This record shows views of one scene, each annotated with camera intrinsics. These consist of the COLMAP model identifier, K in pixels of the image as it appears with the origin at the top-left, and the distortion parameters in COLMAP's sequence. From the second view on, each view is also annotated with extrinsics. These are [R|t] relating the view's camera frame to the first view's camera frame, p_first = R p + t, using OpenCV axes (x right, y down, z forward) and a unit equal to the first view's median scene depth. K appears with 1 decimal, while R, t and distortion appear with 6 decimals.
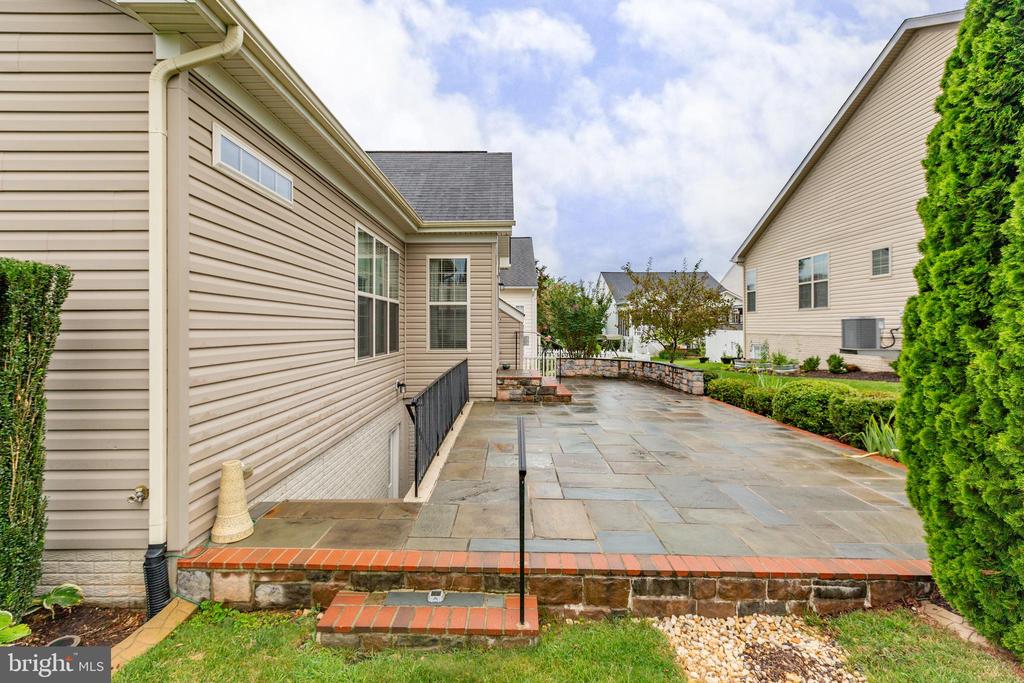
lens RADIAL K [[458.3, 0, 514.0], [0, 458.3, 325.6], [0, 0, 1]] dist [-0.000945, -0.001638]
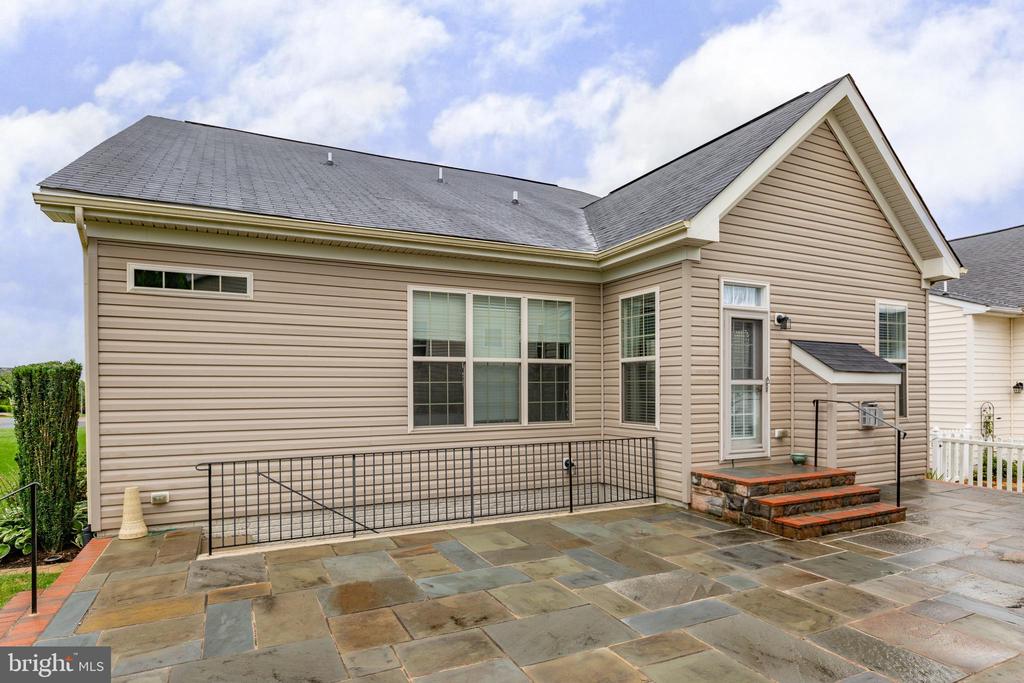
lens RADIAL K [[573.1, 0, 513.0], [0, 573.1, 395.8], [0, 0, 1]] dist [0.006392, -0.003440]
pose [[0.427299, 0.006460, -0.904087, 1.803616], [0.013630, 0.999815, 0.013585, -0.013702], [0.904008, -0.018128, 0.427132, 1.491894]]
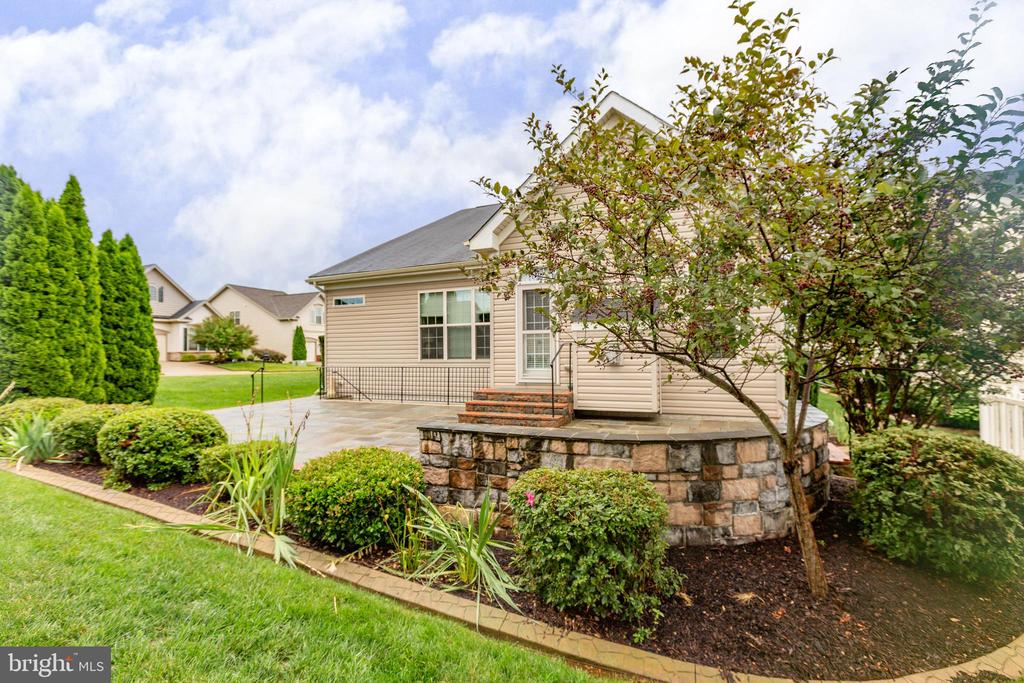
lens RADIAL K [[458.3, 0, 497.0], [0, 458.3, 349.9], [0, 0, 1]] dist [-0.000945, -0.001638]
pose [[-0.425638, -0.003054, -0.904888, 2.849566], [0.016180, 0.999809, -0.010985, 0.127760], [0.904749, -0.019316, -0.425507, 4.690197]]
